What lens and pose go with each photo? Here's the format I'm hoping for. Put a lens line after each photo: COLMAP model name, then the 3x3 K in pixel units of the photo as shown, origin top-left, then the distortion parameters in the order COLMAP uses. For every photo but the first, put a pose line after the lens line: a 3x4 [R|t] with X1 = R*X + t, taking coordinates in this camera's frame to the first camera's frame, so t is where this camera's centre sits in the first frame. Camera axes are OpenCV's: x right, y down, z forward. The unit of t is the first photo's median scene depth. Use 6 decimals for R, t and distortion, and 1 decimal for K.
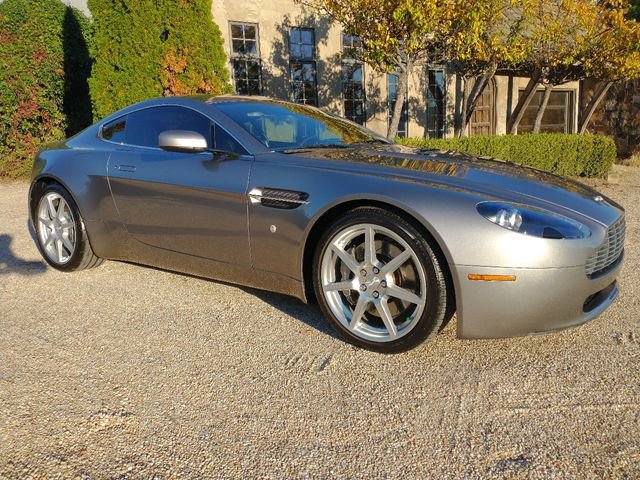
lens RADIAL K [[511.5, 0, 322.3], [0, 511.5, 236.5], [0, 0, 1]] dist [0.049931, -0.099041]
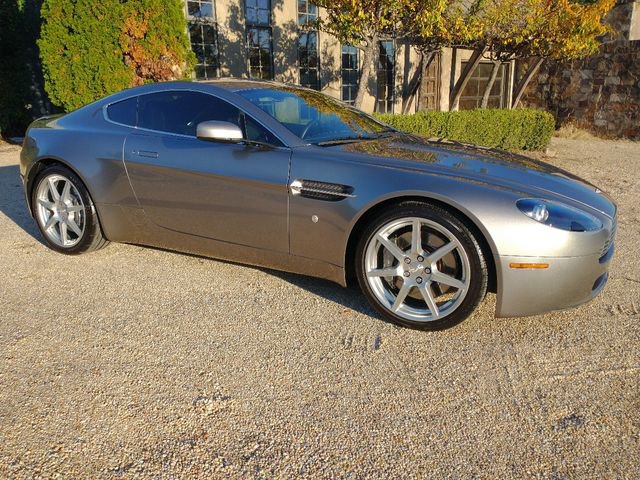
lens RADIAL K [[511.5, 0, 322.3], [0, 511.5, 236.5], [0, 0, 1]] dist [0.049931, -0.099041]
pose [[0.990494, -0.012290, 0.137008, -0.165384], [0.002112, 0.997242, 0.074190, -0.041647], [-0.137542, -0.073196, 0.987788, -0.046444]]
